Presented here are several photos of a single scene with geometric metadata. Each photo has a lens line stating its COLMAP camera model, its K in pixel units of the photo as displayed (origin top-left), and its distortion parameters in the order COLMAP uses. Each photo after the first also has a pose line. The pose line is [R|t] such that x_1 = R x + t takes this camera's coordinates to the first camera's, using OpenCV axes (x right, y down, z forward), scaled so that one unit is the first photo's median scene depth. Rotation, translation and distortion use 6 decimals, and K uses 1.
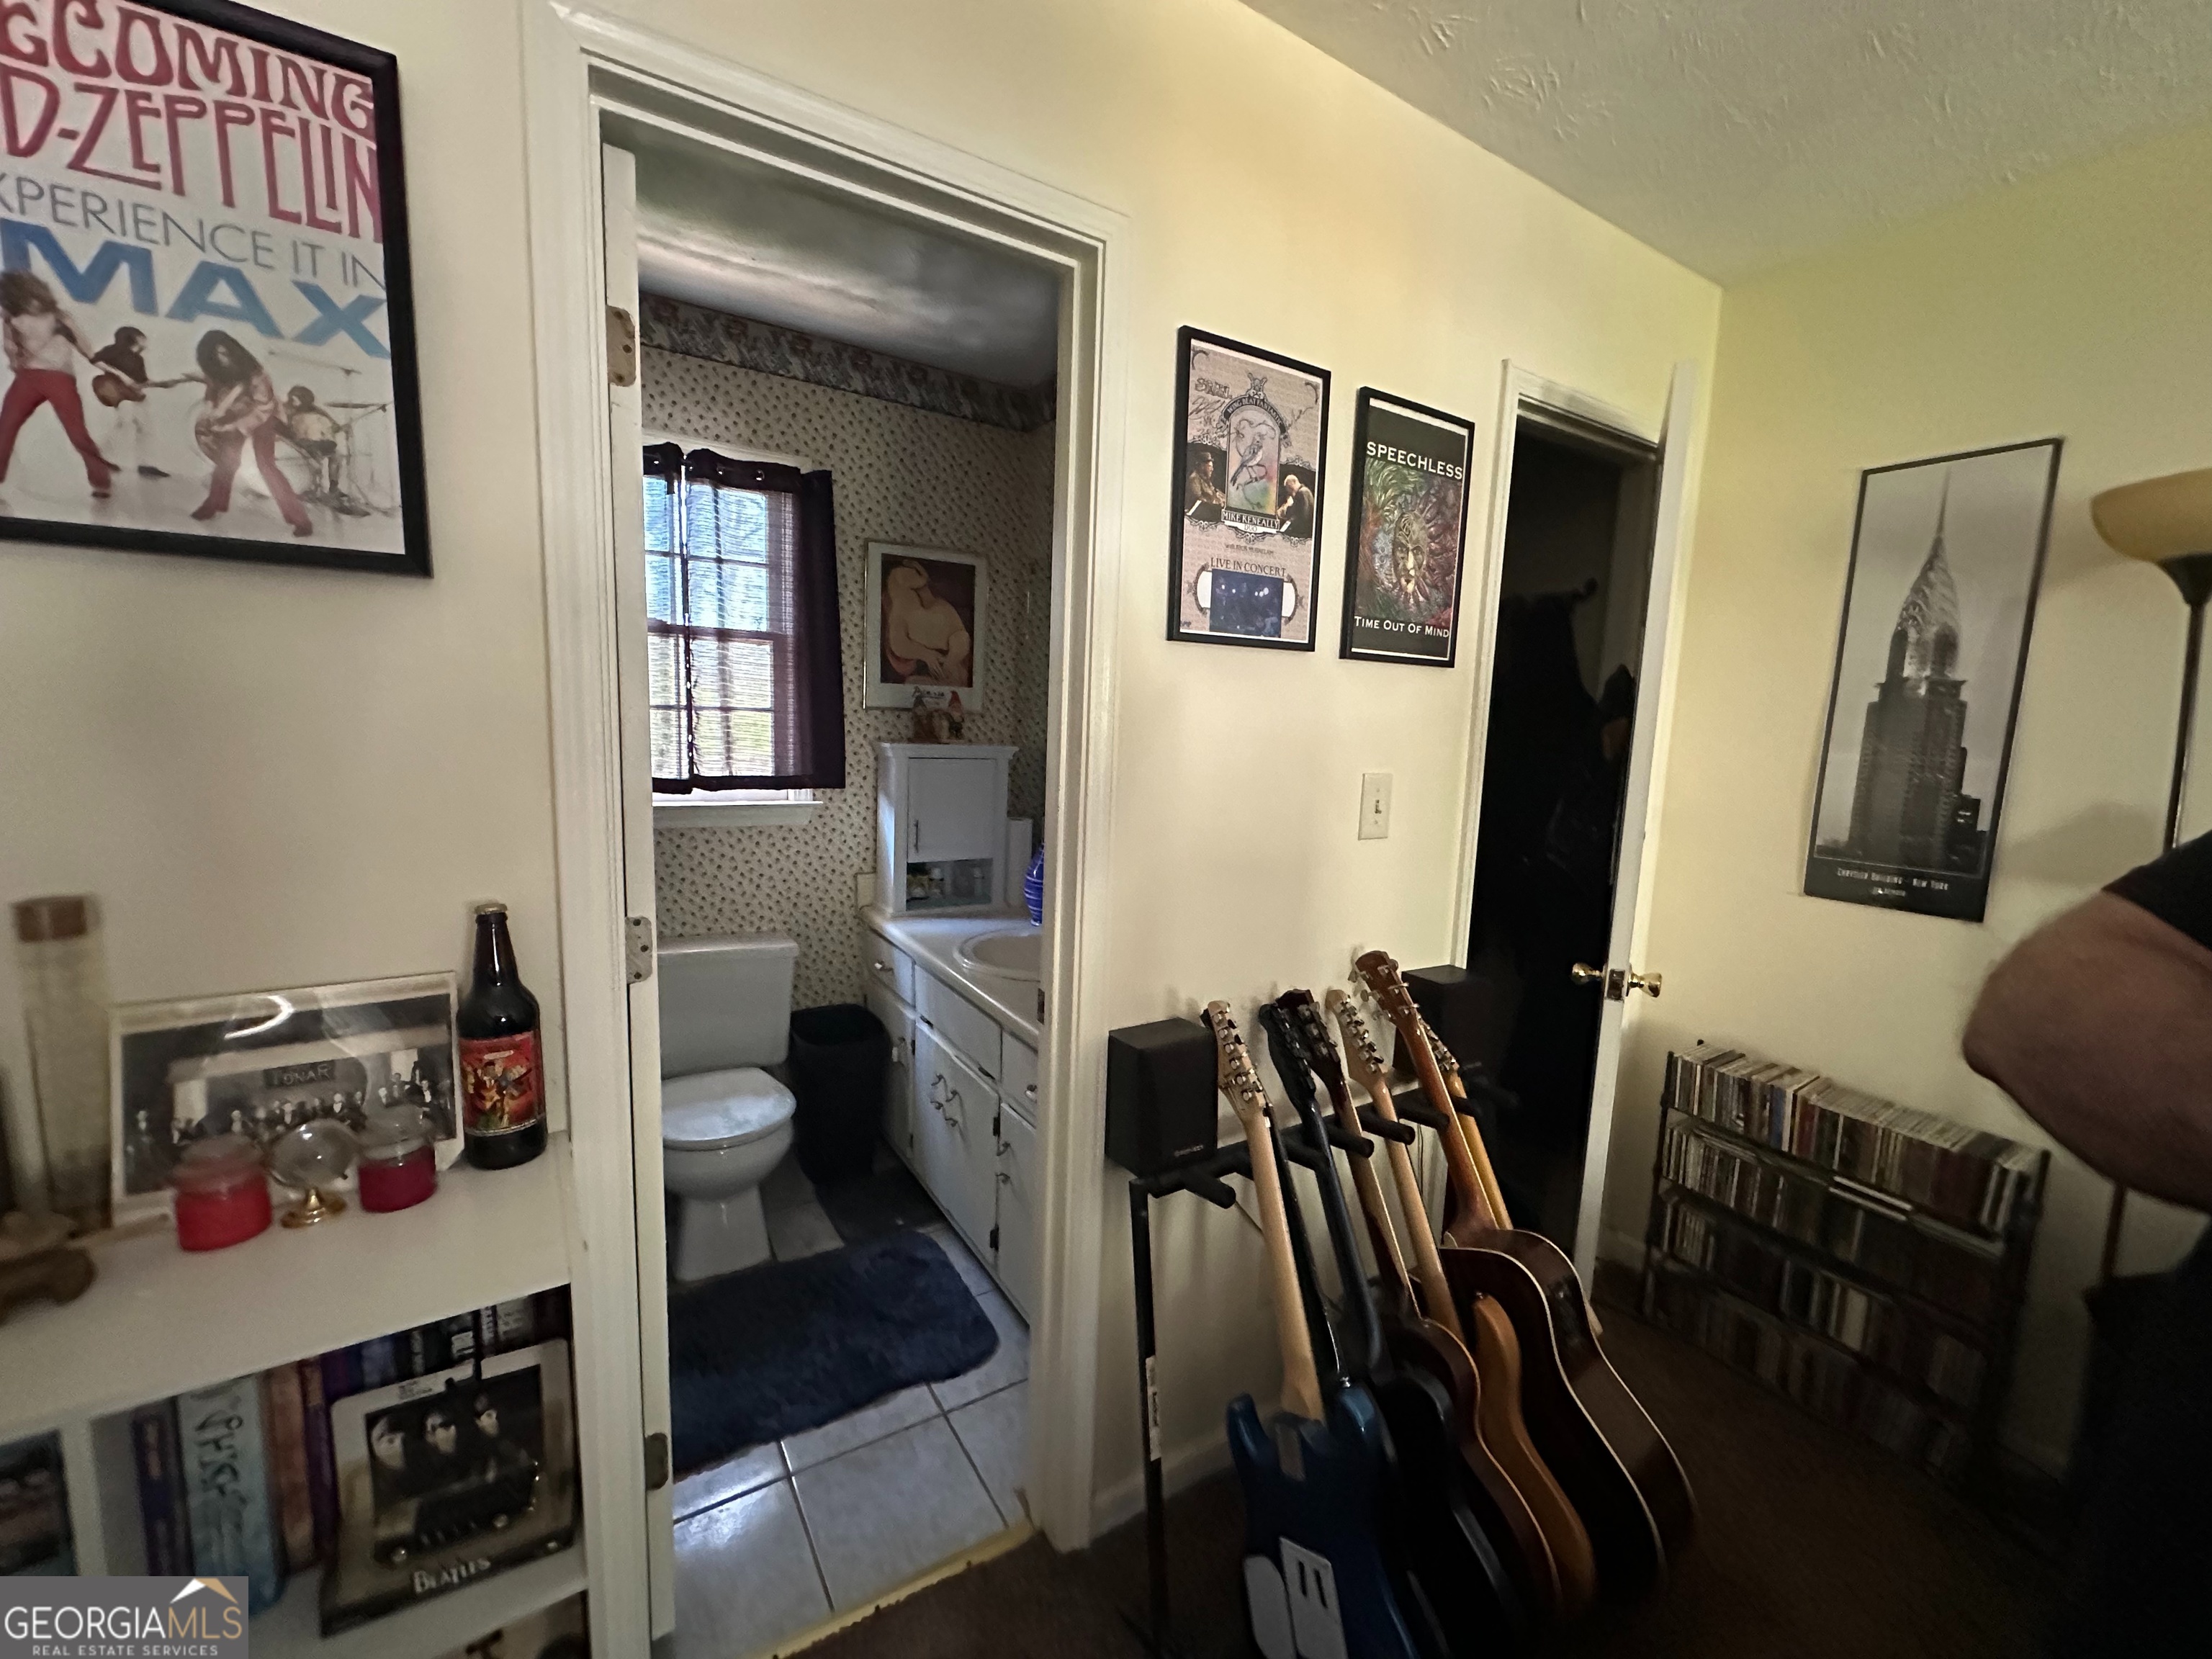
lens RADIAL K [[886.1, 0, 1105.4], [0, 886.1, 828.0], [0, 0, 1]] dist [-0.003252, 0.000932]
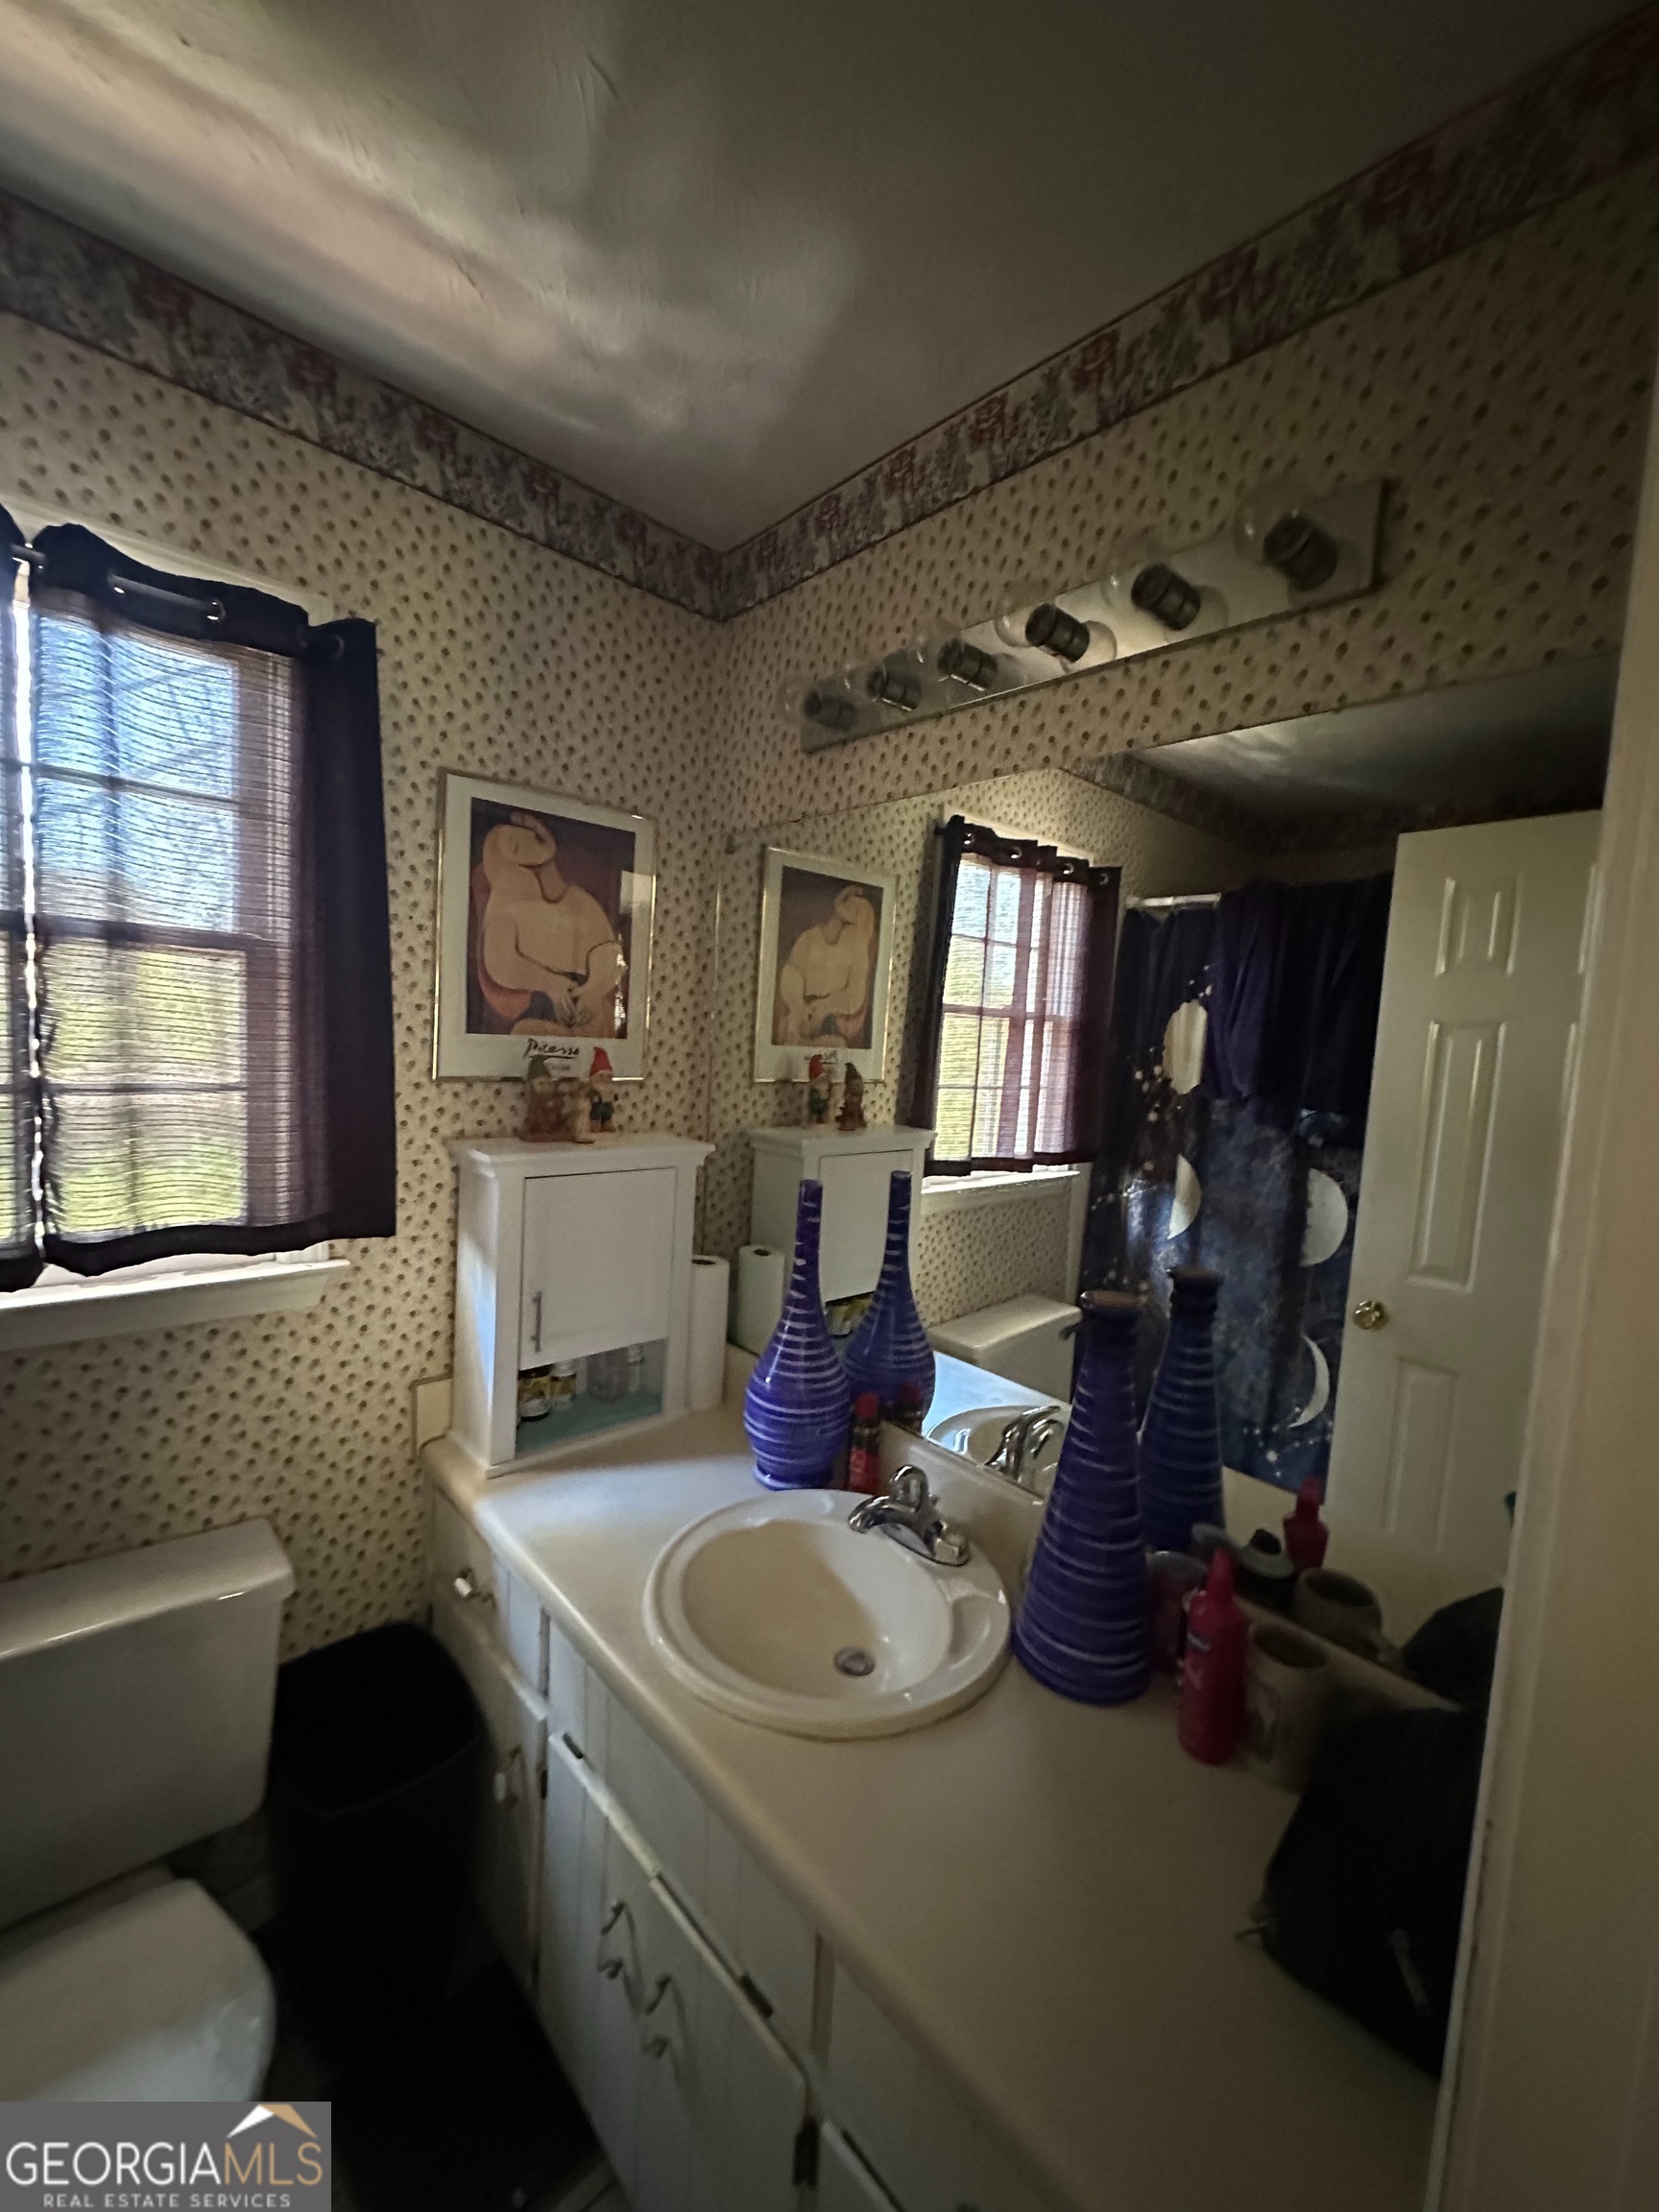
lens RADIAL K [[886.1, 0, 829.7], [0, 886.1, 1109.0], [0, 0, 1]] dist [-0.003252, 0.000932]
pose [[0.981957, 0.002073, 0.189092, -0.140225], [0.002935, 0.999652, -0.026203, -0.104999], [-0.189080, 0.026285, 0.981610, 0.433400]]
